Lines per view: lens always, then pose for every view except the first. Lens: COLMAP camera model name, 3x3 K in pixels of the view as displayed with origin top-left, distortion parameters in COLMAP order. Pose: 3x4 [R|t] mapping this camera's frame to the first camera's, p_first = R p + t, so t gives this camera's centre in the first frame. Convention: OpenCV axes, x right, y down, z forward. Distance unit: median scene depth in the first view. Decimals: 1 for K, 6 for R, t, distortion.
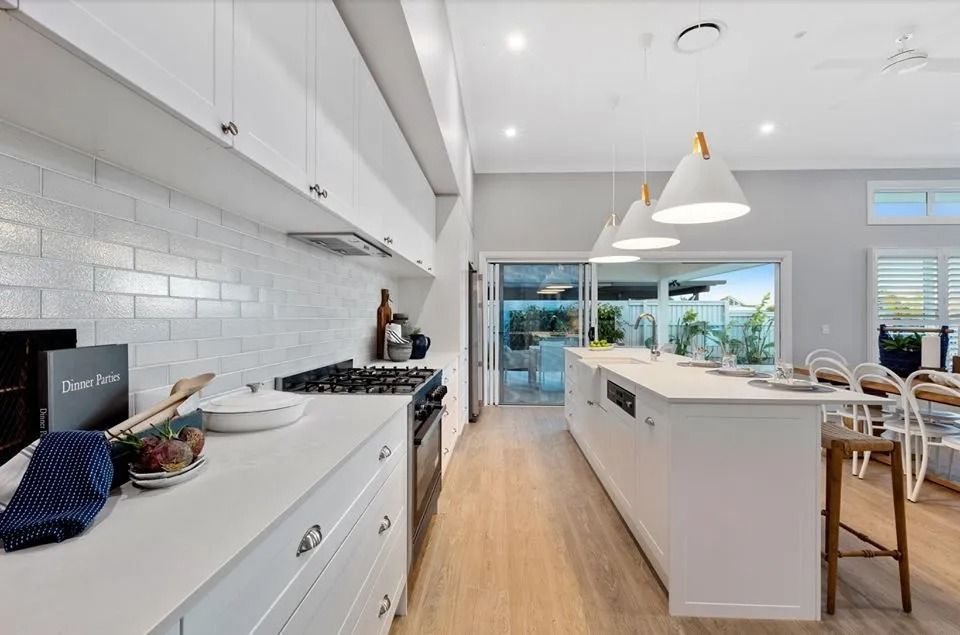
lens RADIAL K [[436.8, 0, 479.8], [0, 436.8, 314.5], [0, 0, 1]] dist [-0.000150, -0.000410]
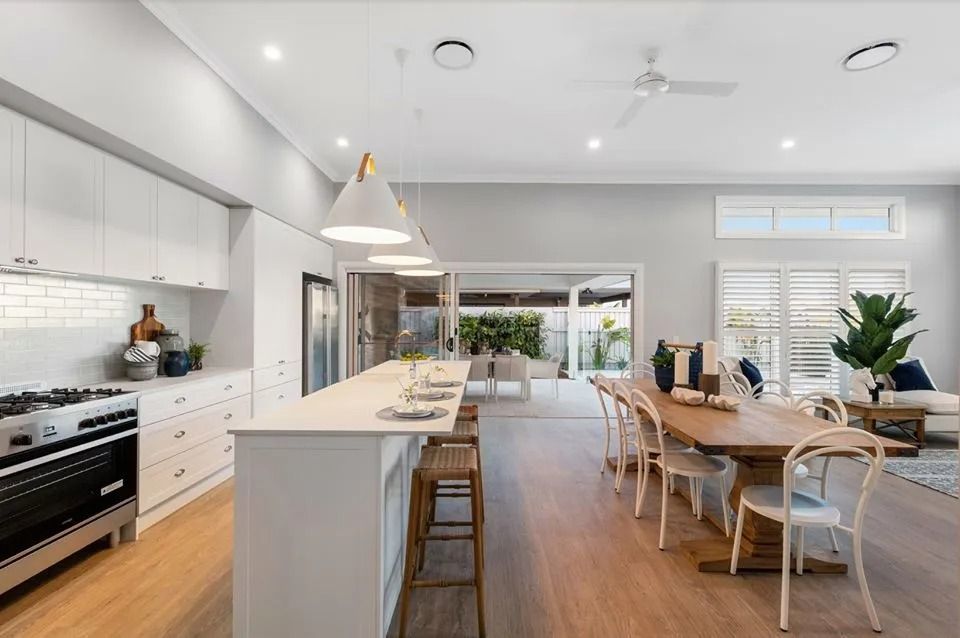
lens RADIAL K [[428.8, 0, 475.3], [0, 428.8, 319.8], [0, 0, 1]] dist [-0.010380, -0.000161]
pose [[0.999269, 0.000972, 0.038229, 0.282347], [-0.001156, 0.999988, 0.004790, -0.017542], [-0.038224, -0.004830, 0.999258, 0.014256]]
